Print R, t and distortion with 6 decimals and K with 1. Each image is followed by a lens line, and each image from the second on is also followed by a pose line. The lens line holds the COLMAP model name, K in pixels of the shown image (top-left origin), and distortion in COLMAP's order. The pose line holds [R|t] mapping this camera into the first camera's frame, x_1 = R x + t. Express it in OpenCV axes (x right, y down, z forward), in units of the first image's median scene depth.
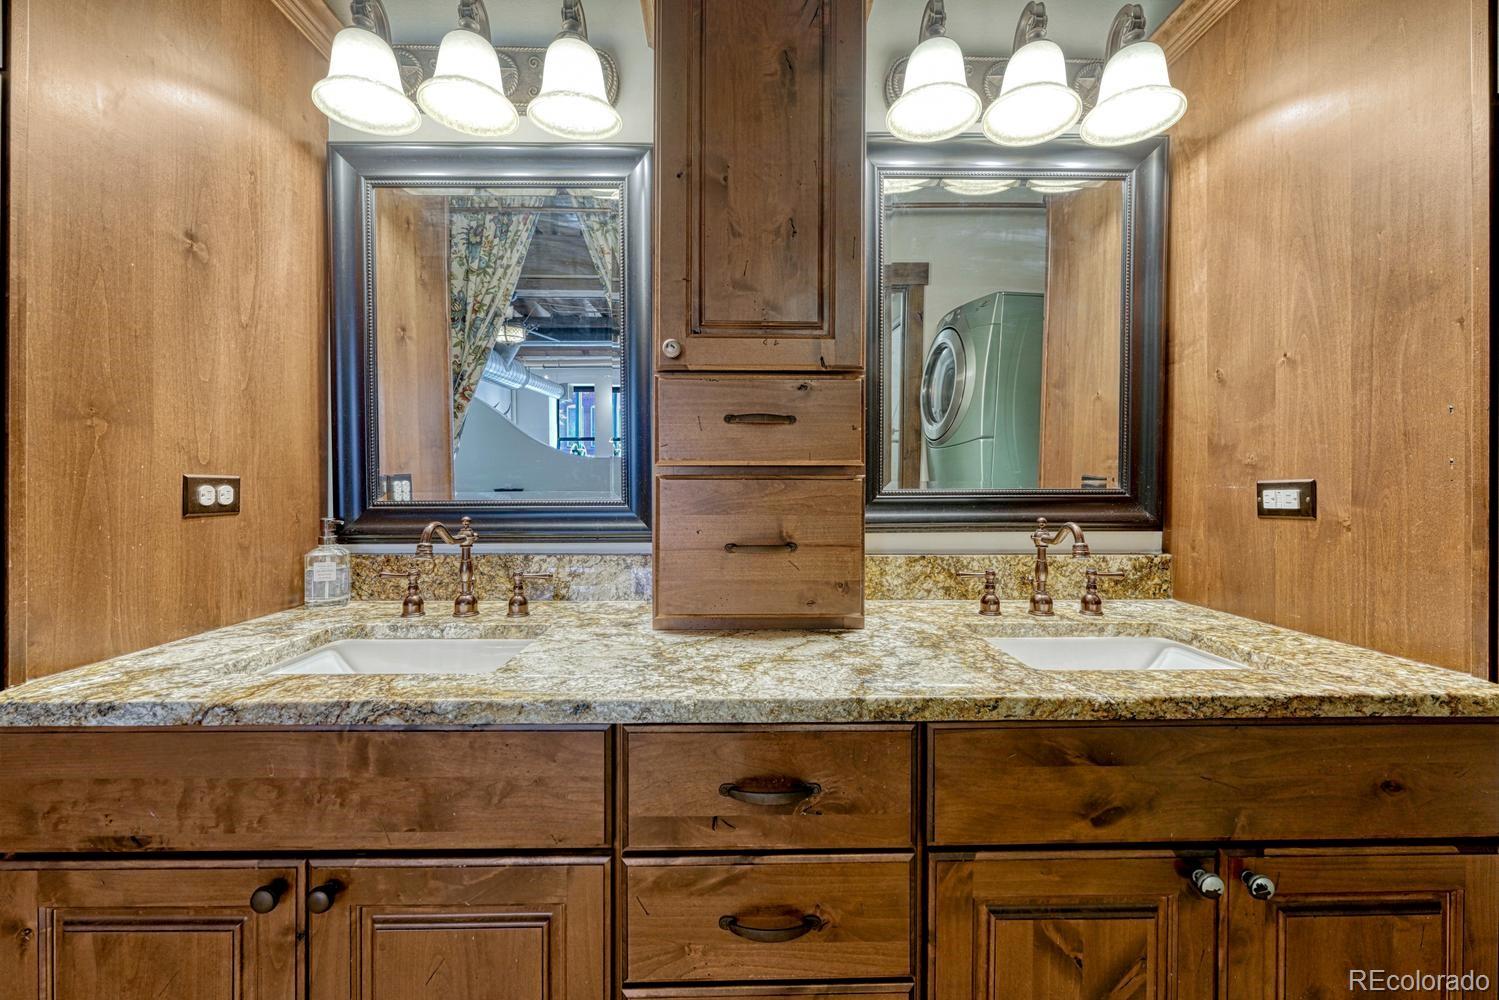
lens RADIAL K [[602.1, 0, 745.0], [0, 602.1, 491.1], [0, 0, 1]] dist [-0.002314, 0.000544]
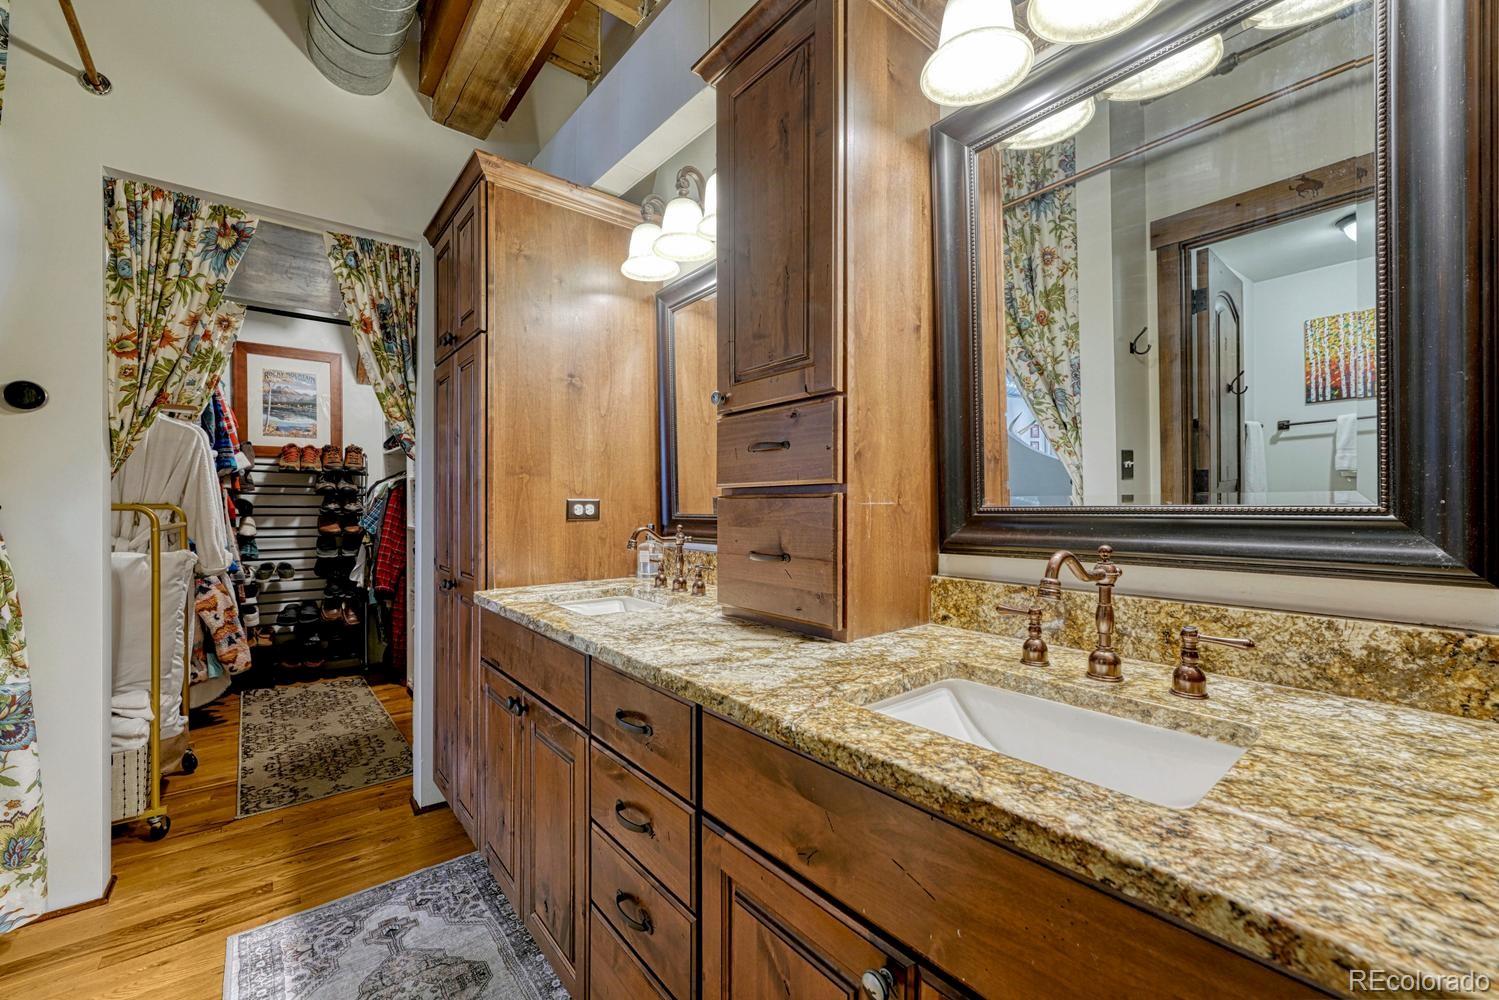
lens RADIAL K [[600.7, 0, 746.4], [0, 600.7, 508.4], [0, 0, 1]] dist [-0.002922, 0.000163]
pose [[0.613858, 0.002334, -0.789413, 0.985774], [-0.001396, 0.999997, 0.001871, -0.001254], [0.789415, -0.000046, 0.613859, 0.266163]]
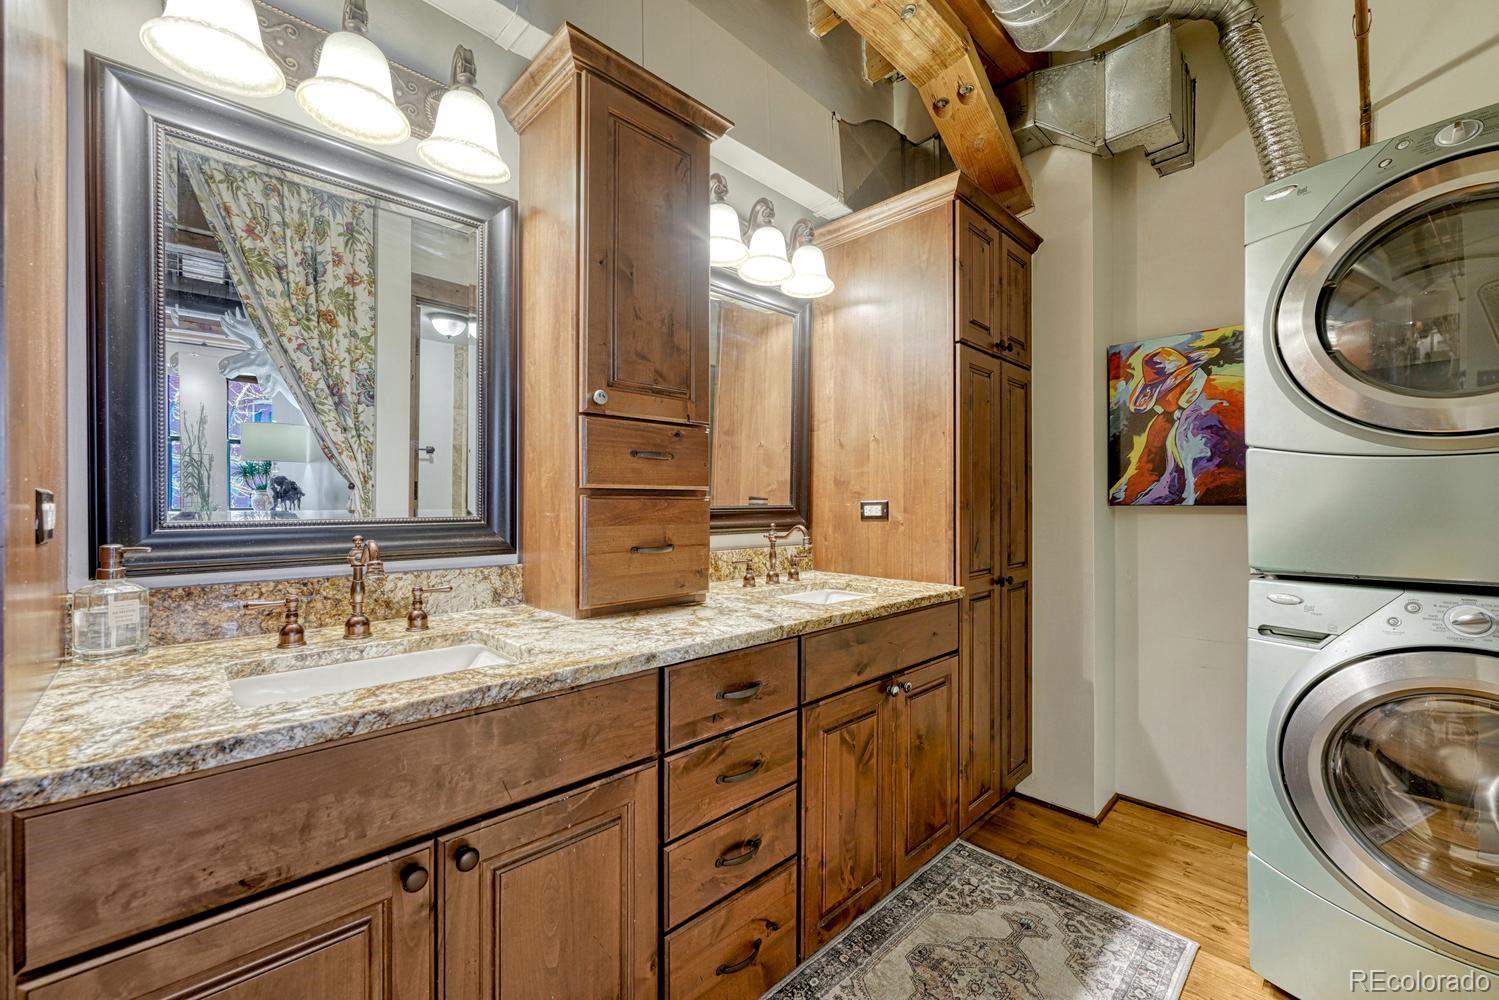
lens RADIAL K [[600.7, 0, 746.4], [0, 600.7, 508.4], [0, 0, 1]] dist [-0.002922, 0.000163]
pose [[0.735004, -0.005335, 0.678041, -0.796417], [0.003753, 0.999986, 0.003800, -0.002818], [-0.678052, -0.000248, 0.735014, -0.160561]]
